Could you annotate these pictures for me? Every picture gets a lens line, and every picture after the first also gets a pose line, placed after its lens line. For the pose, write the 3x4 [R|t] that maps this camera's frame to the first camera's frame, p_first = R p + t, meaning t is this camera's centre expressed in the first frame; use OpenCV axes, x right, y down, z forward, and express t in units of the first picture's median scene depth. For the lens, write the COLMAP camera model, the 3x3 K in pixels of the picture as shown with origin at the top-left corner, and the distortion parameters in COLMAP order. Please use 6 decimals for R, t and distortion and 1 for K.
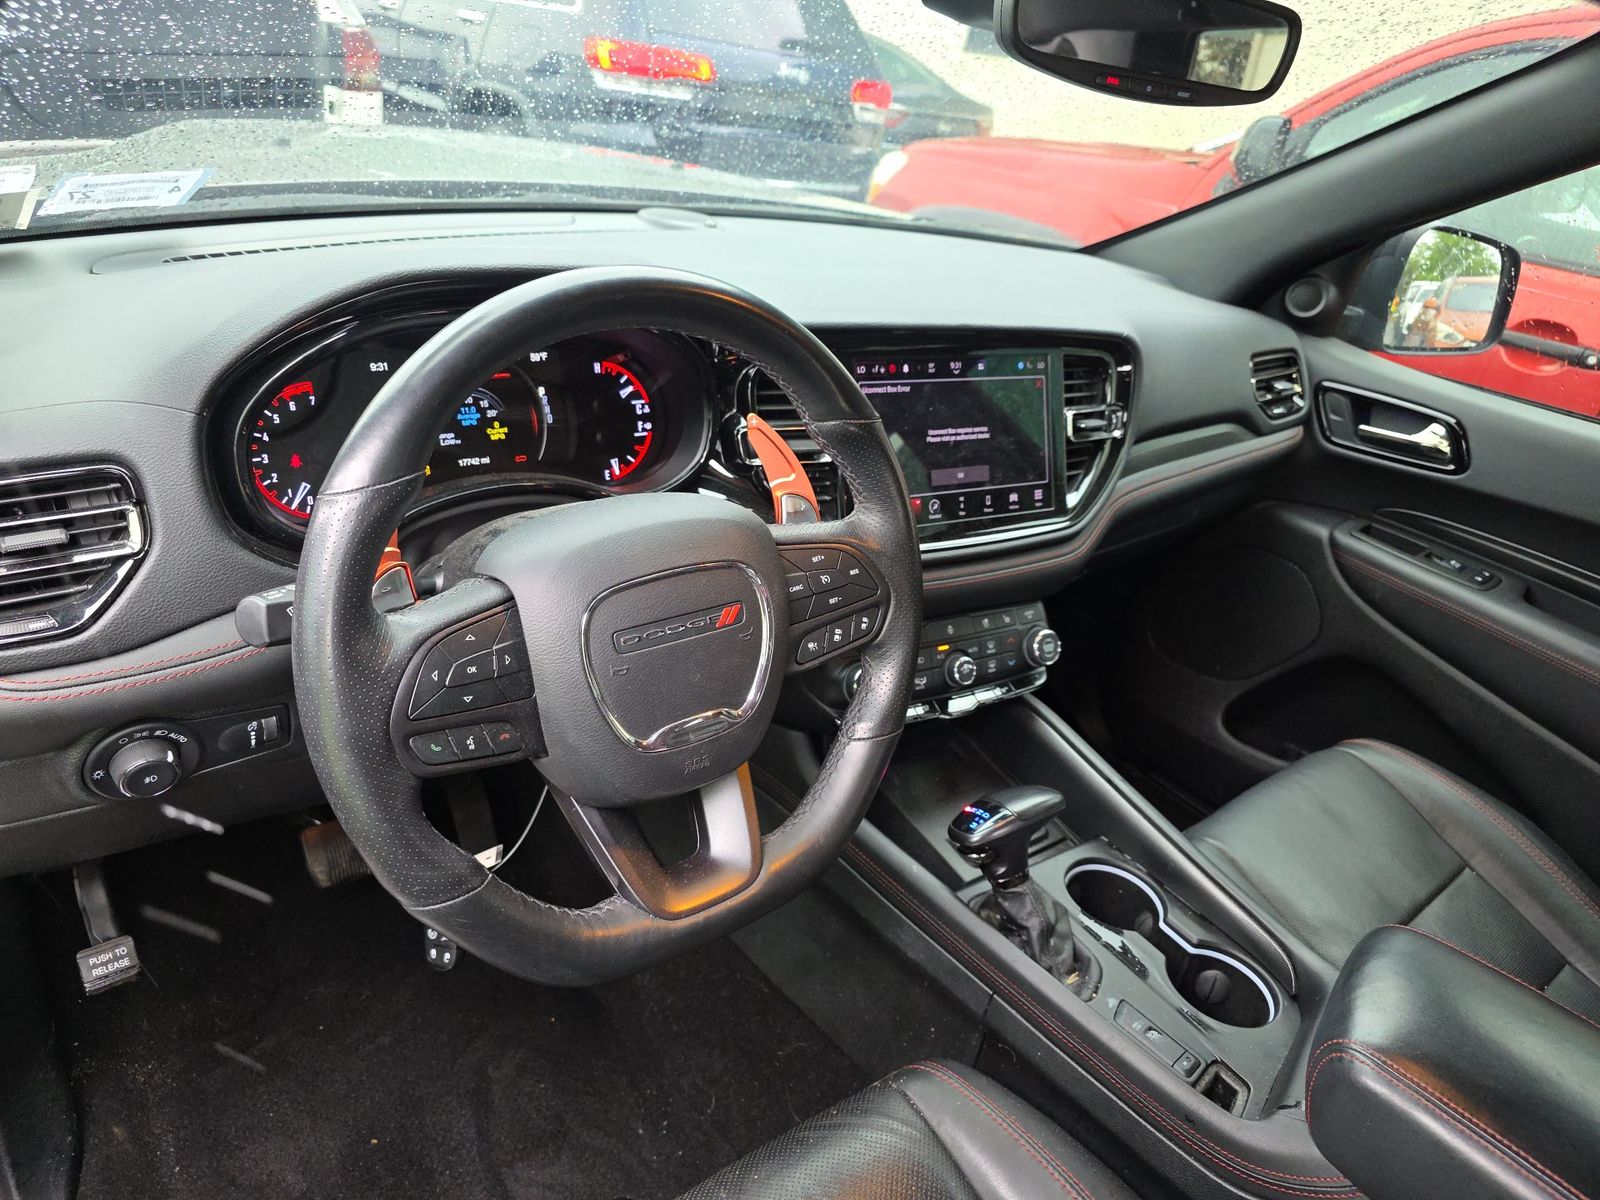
lens RADIAL K [[1082.1, 0, 782.7], [0, 1082.1, 604.2], [0, 0, 1]] dist [0.047092, -0.046608]
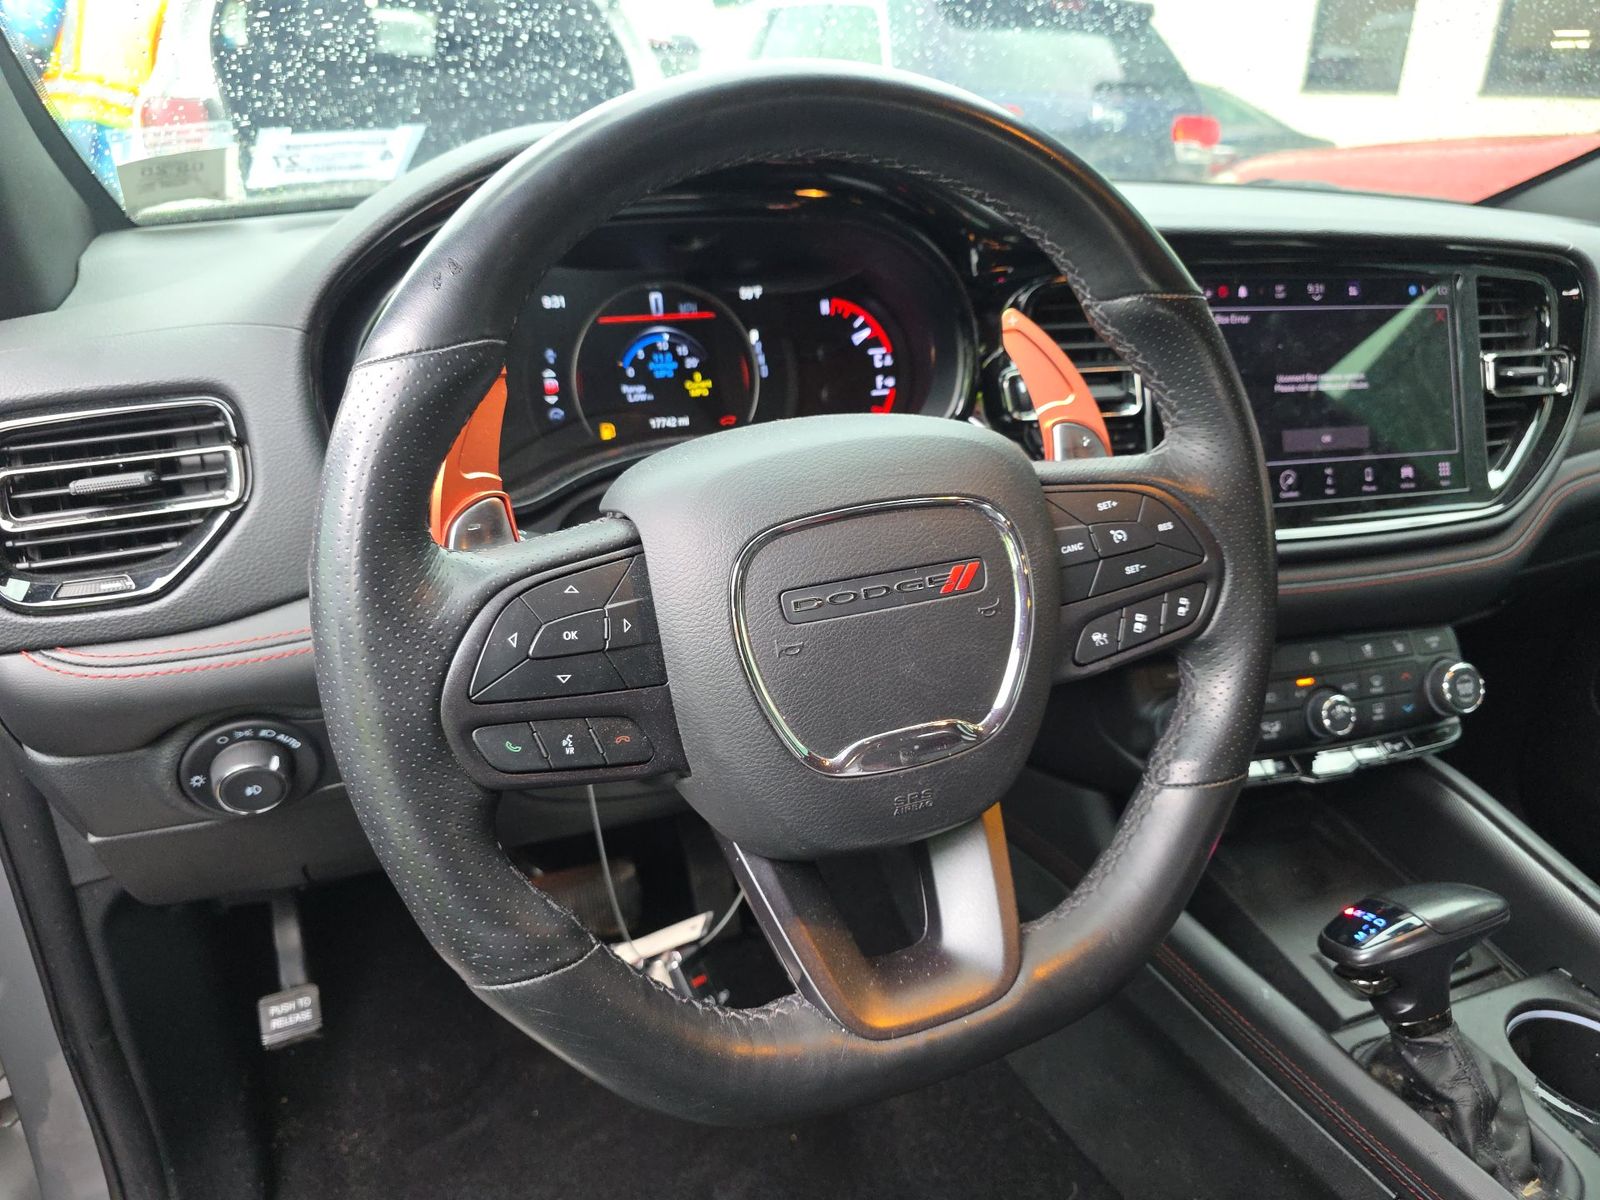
lens RADIAL K [[1082.1, 0, 800.9], [0, 1082.1, 591.2], [0, 0, 1]] dist [0.047092, -0.046608]
pose [[0.963845, -0.003407, -0.266443, 0.022182], [-0.019853, 0.996221, -0.084555, 0.053745], [0.265725, 0.086788, 0.960135, 0.233380]]
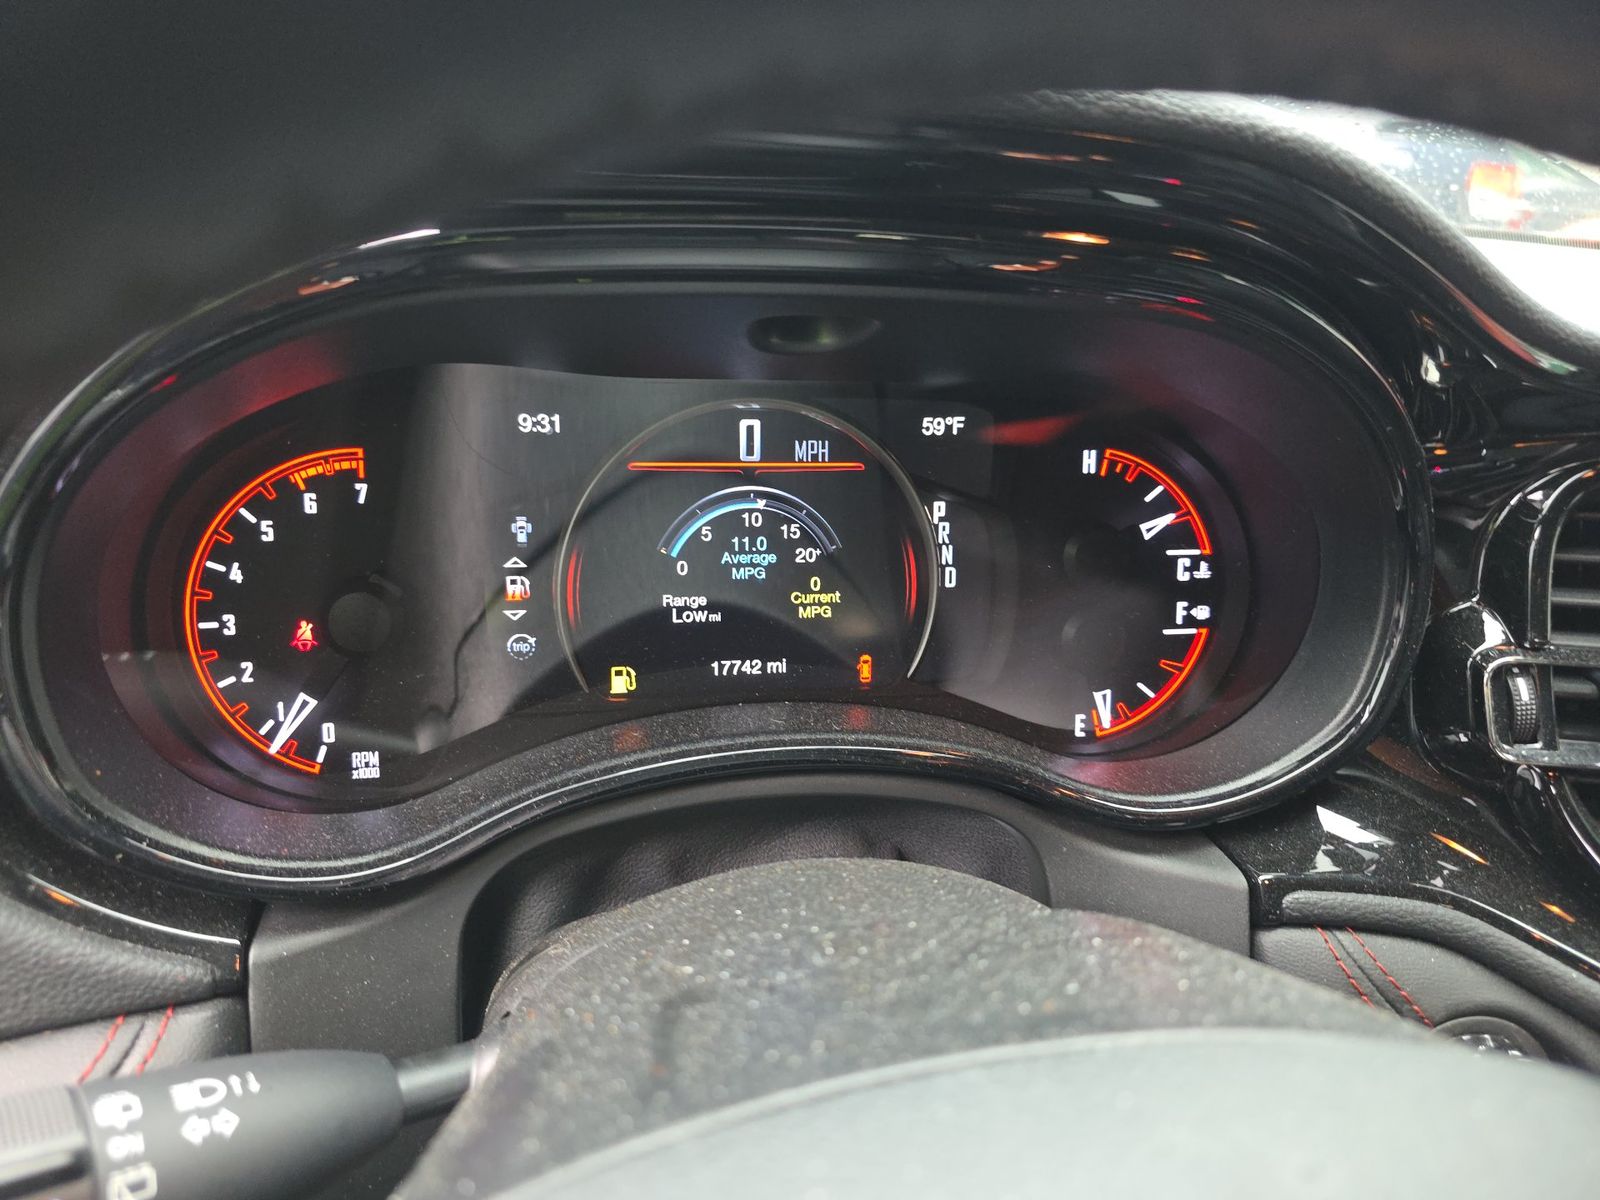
lens RADIAL K [[1082.1, 0, 797.1], [0, 1082.1, 587.2], [0, 0, 1]] dist [0.047092, -0.046608]
pose [[0.901578, 0.102755, -0.420237, -0.089276], [-0.152302, 0.984585, -0.086001, -0.114399], [0.404922, 0.141540, 0.903330, 0.566150]]
